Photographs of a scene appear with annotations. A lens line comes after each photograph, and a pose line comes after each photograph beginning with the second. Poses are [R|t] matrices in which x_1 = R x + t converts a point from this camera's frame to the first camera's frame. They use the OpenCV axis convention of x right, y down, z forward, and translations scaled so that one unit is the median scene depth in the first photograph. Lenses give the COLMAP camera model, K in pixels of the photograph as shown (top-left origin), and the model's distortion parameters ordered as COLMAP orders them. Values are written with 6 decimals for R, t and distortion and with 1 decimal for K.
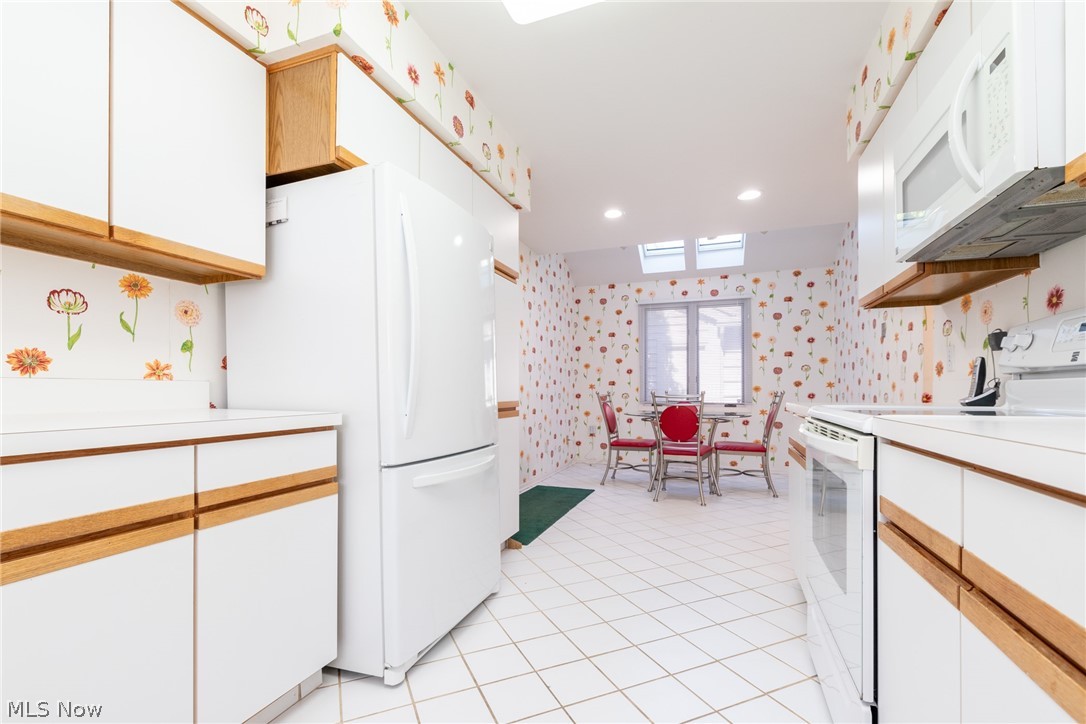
lens RADIAL K [[475.3, 0, 547.2], [0, 475.3, 382.9], [0, 0, 1]] dist [0.003589, -0.000318]
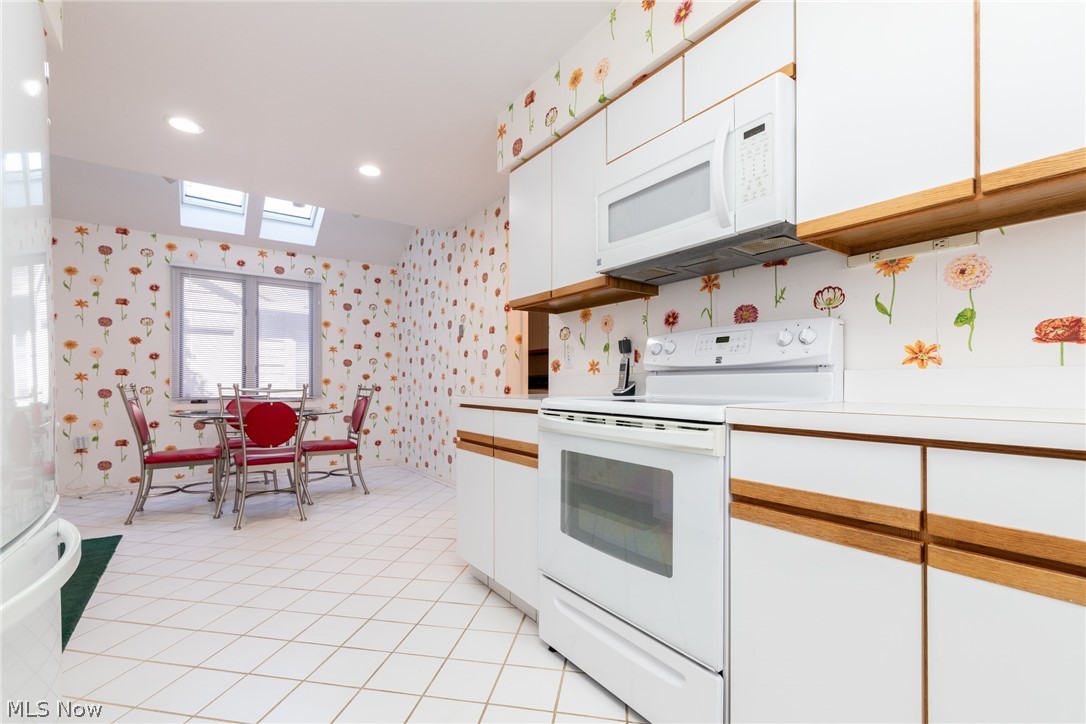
lens RADIAL K [[475.3, 0, 549.1], [0, 475.3, 377.3], [0, 0, 1]] dist [0.003589, -0.000318]
pose [[0.584798, 0.013443, 0.811068, -0.075074], [-0.015627, 0.999864, -0.005305, 0.002653], [-0.811029, -0.009573, 0.584928, 0.118684]]
